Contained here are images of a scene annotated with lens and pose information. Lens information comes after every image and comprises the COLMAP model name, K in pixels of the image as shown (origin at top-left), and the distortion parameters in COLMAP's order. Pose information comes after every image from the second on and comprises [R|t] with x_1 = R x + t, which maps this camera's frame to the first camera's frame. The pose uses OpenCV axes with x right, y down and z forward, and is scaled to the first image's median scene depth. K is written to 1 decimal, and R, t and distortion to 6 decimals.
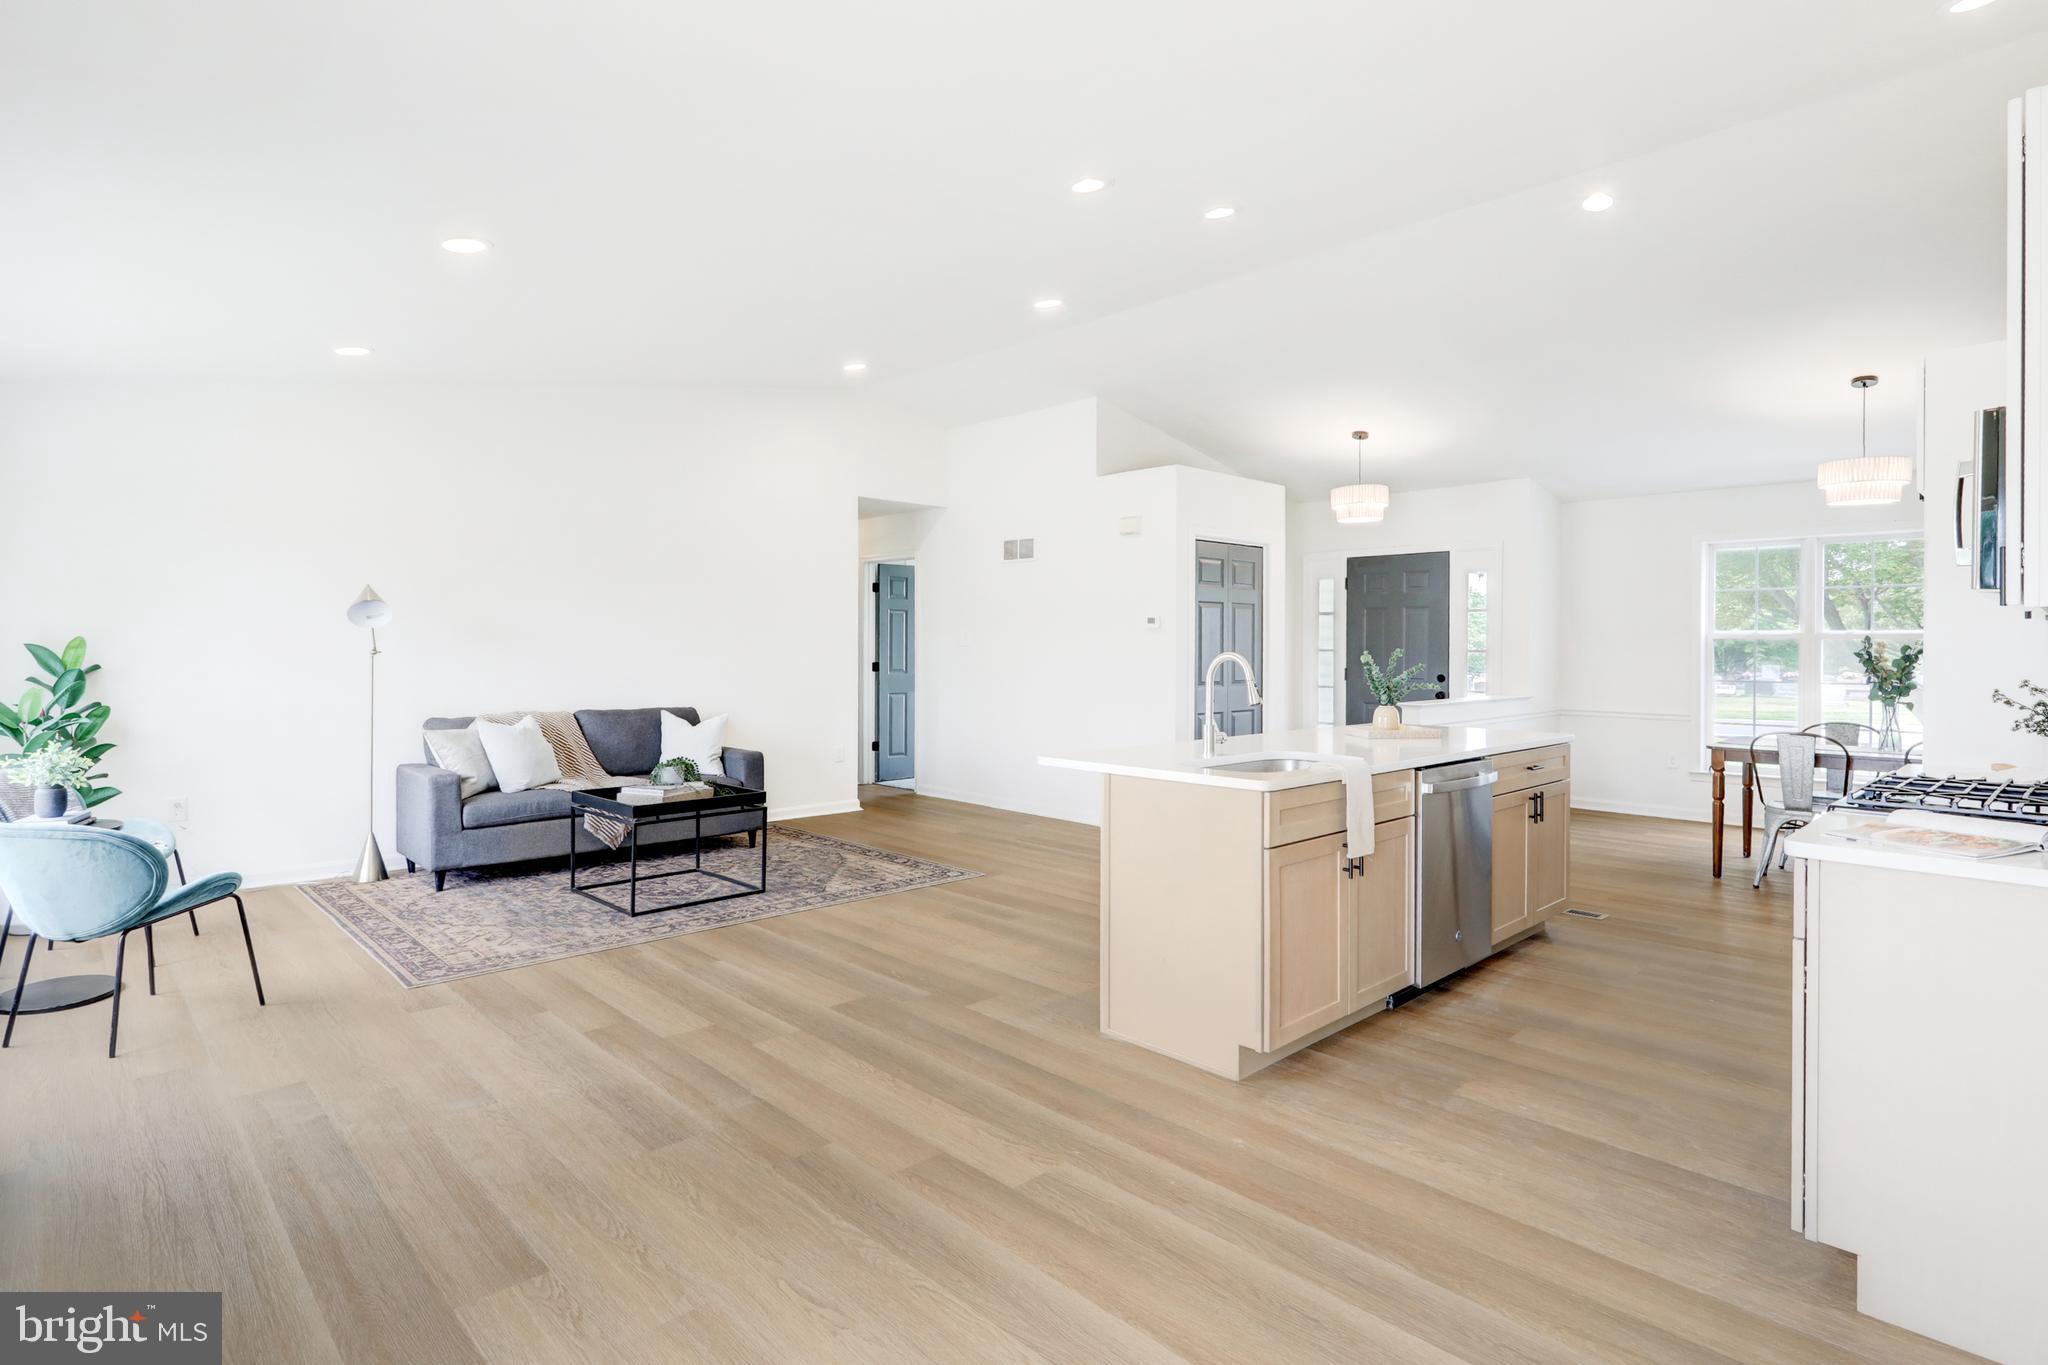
lens RADIAL K [[1018.9, 0, 1024.2], [0, 1018.9, 666.4], [0, 0, 1]] dist [0.001379, 0.000727]
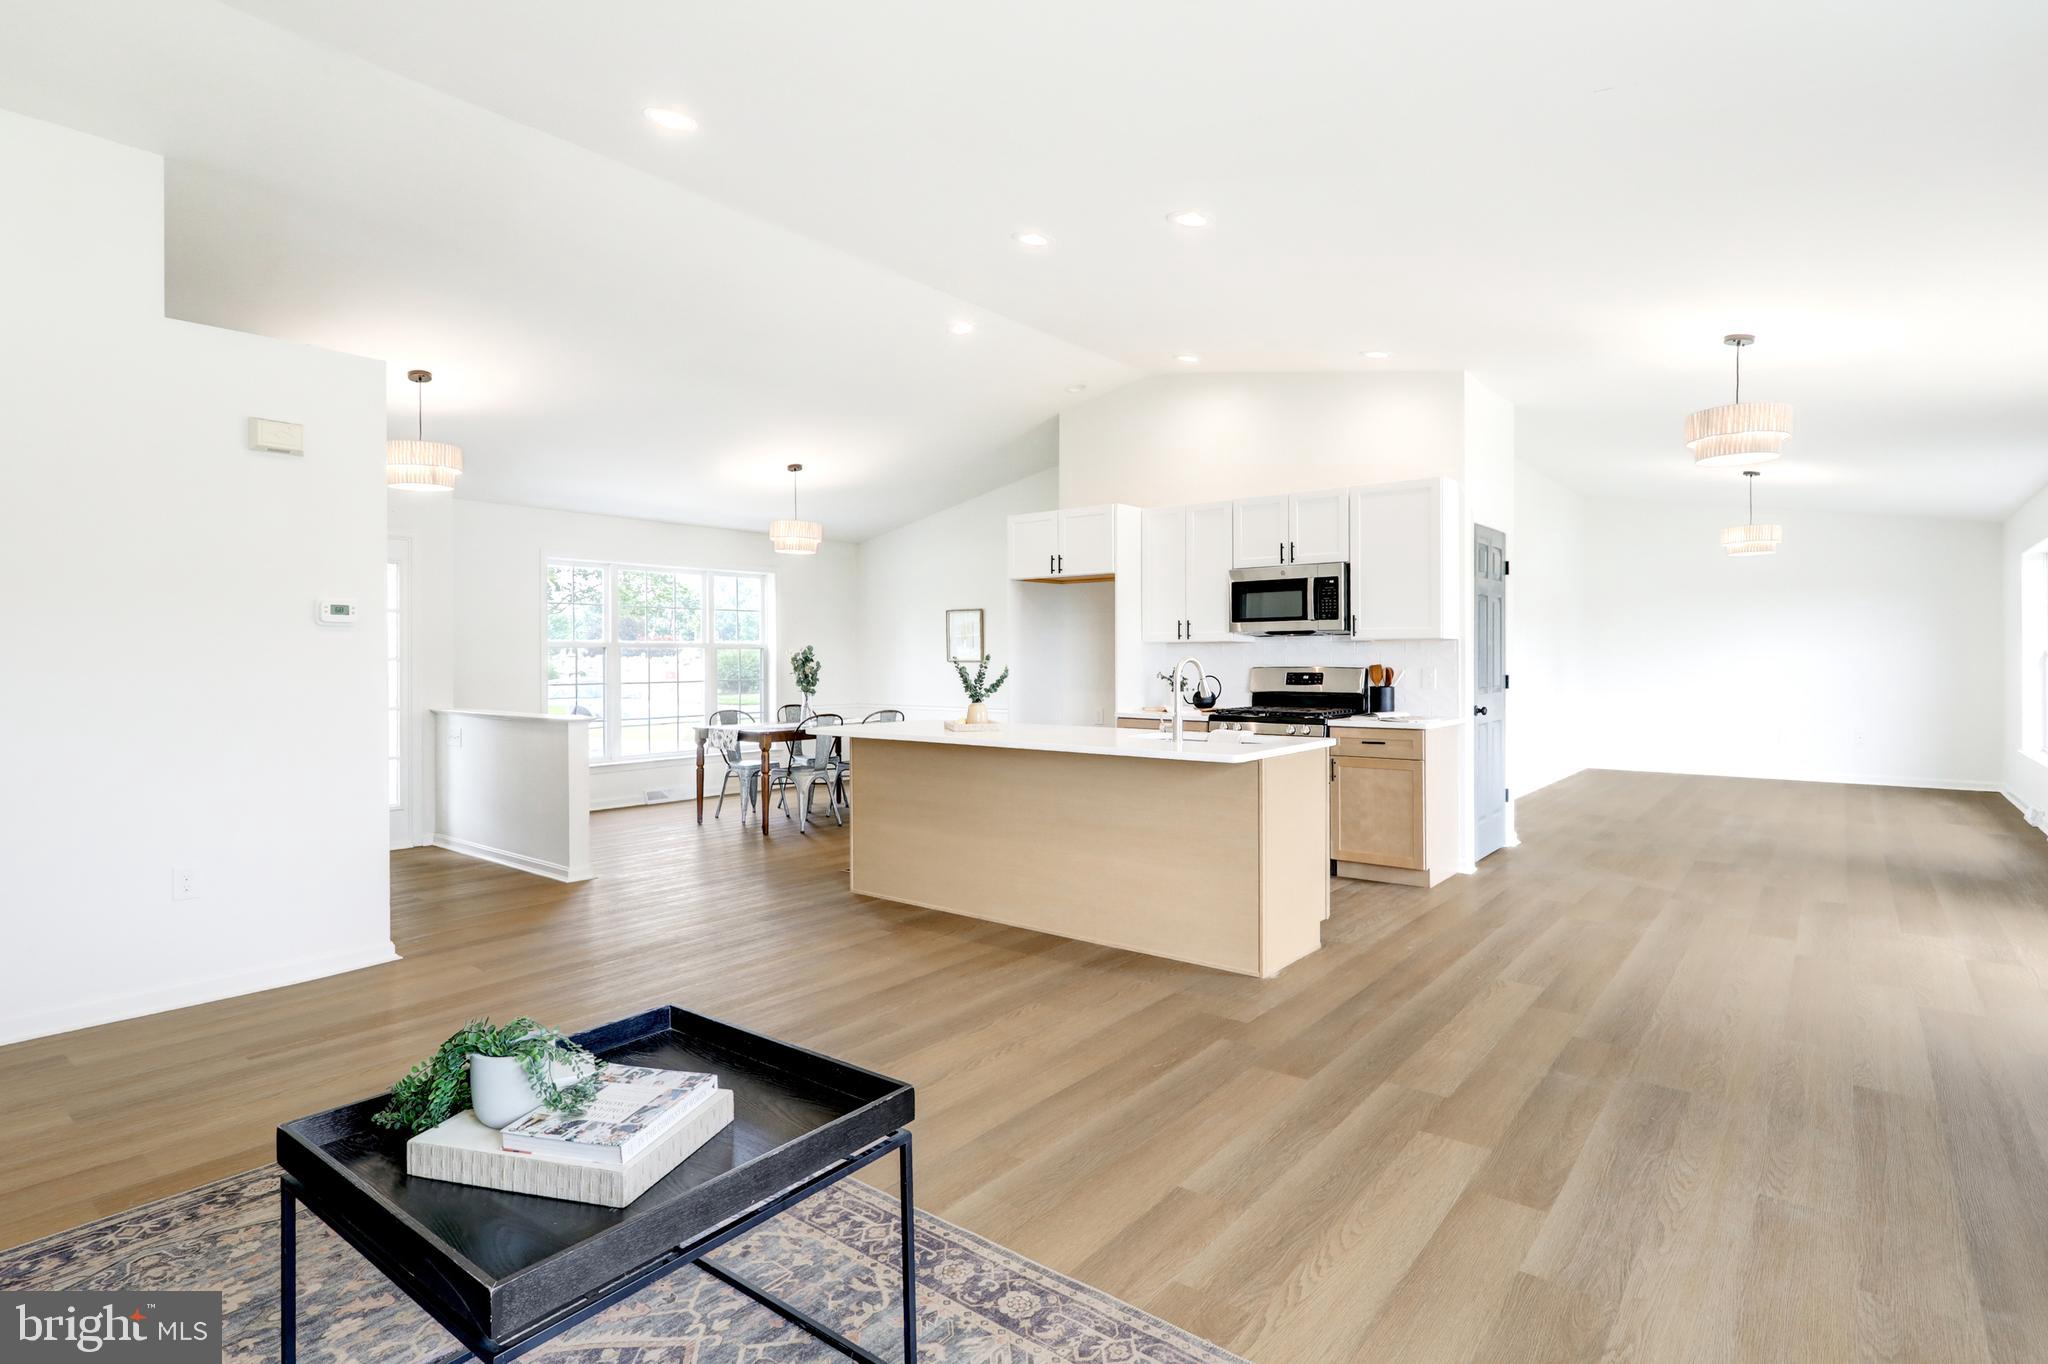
lens RADIAL K [[1034.4, 0, 1026.3], [0, 1034.4, 645.7], [0, 0, 1]] dist [-0.002807, 0.000565]
pose [[-0.130346, 0.010521, 0.991413, -1.057034], [0.022077, 0.999727, -0.007707, -0.019195], [-0.991223, 0.020882, -0.130543, 1.402713]]
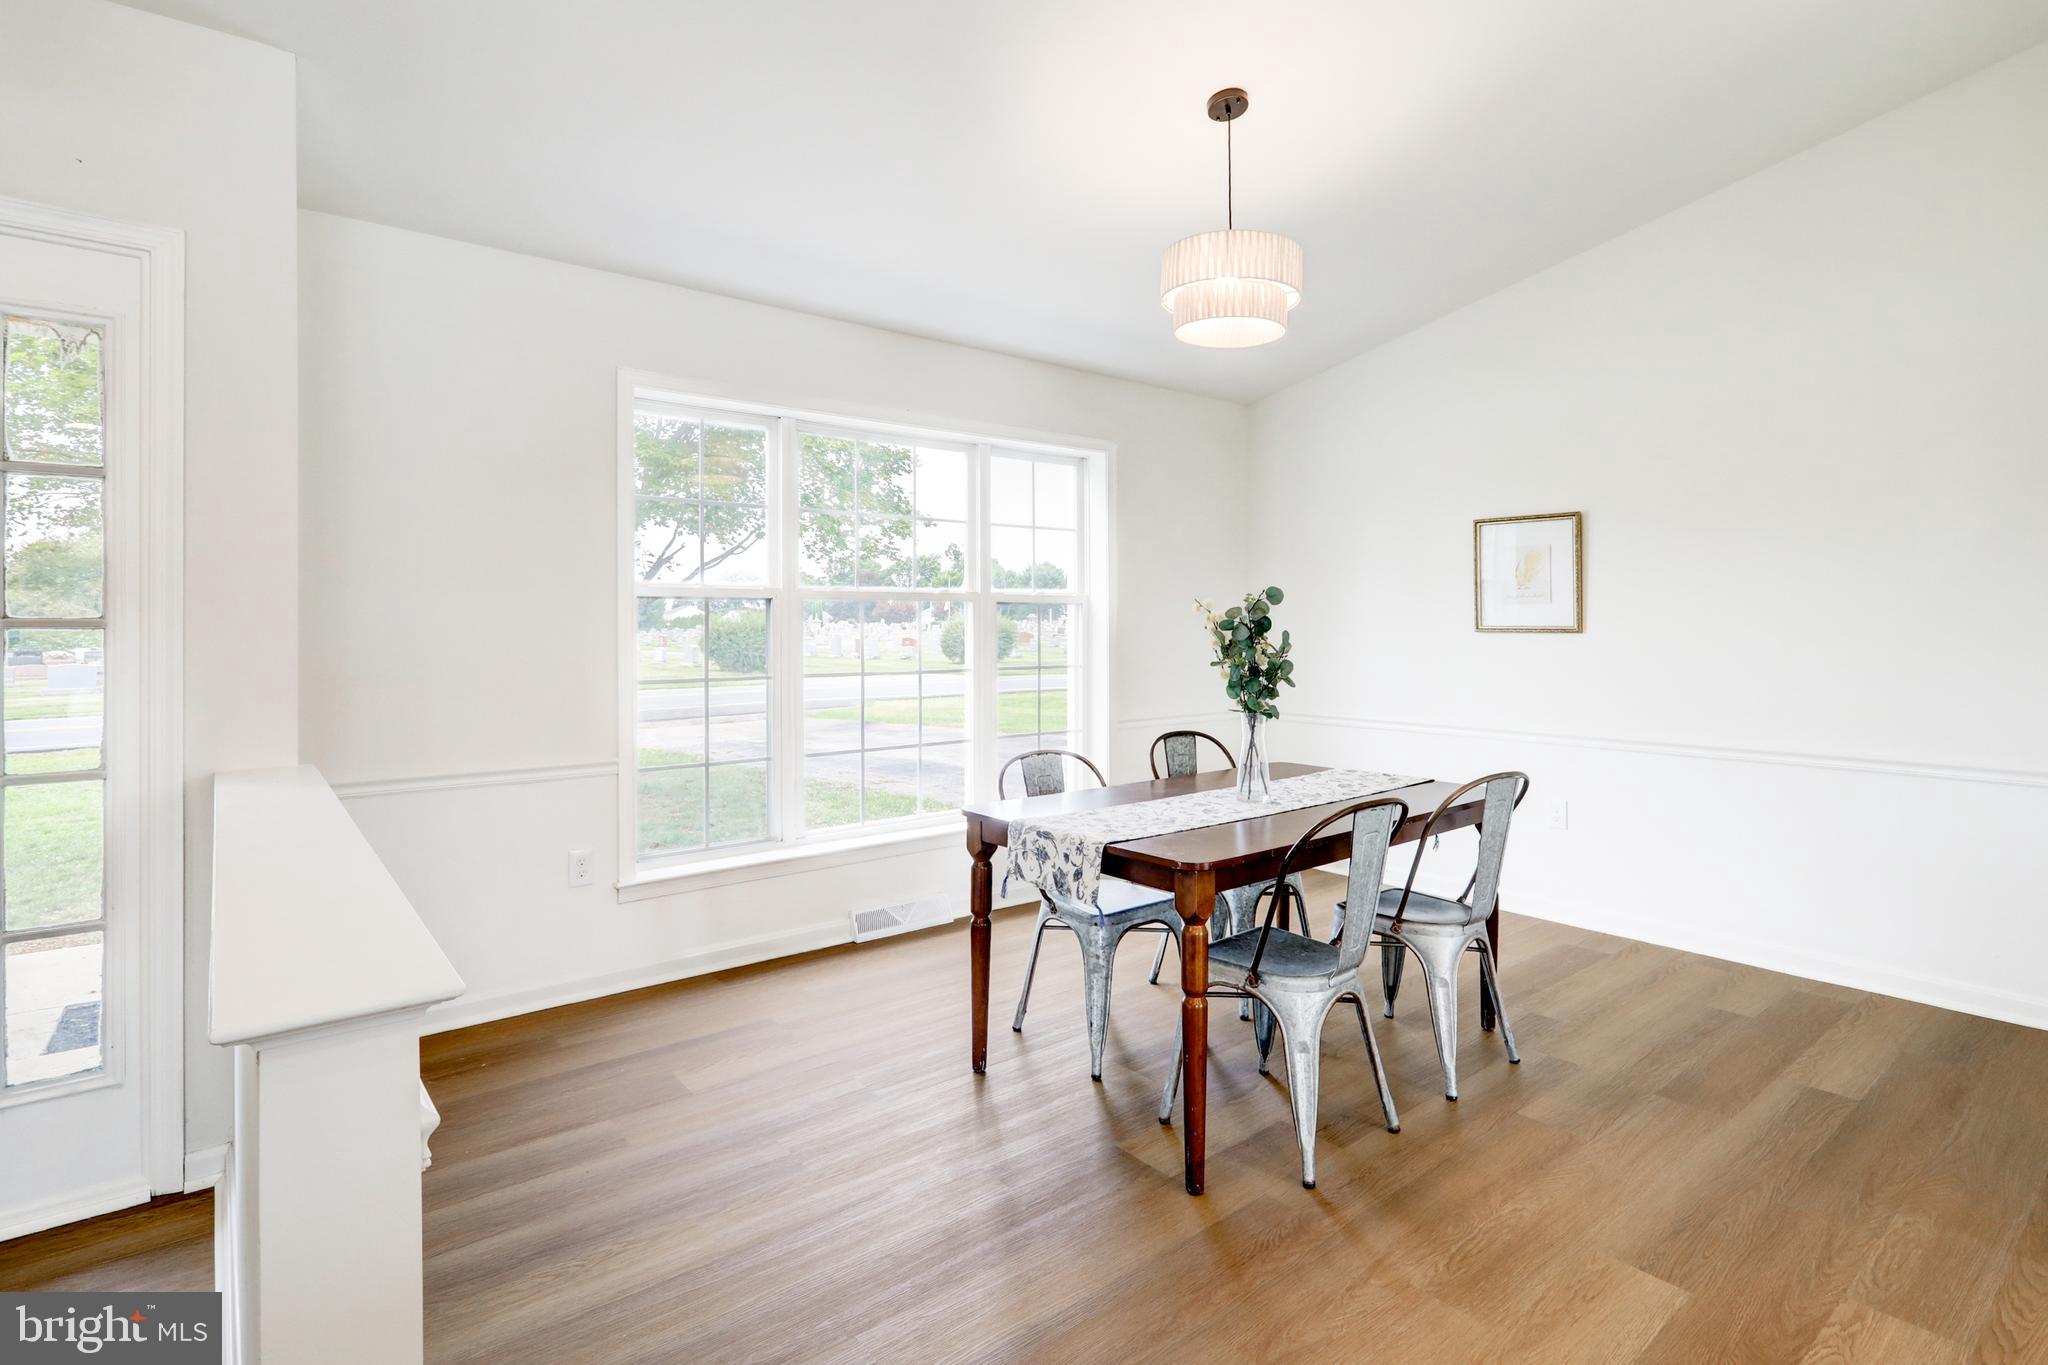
lens RADIAL K [[1016.1, 0, 1037.5], [0, 1016.1, 618.4], [0, 0, 1]] dist [-0.001375, 0.000459]
pose [[0.079161, 0.005694, 0.996846, 0.473893], [0.020312, 0.999767, -0.007324, -0.021029], [-0.996655, 0.020827, 0.079027, 1.706644]]
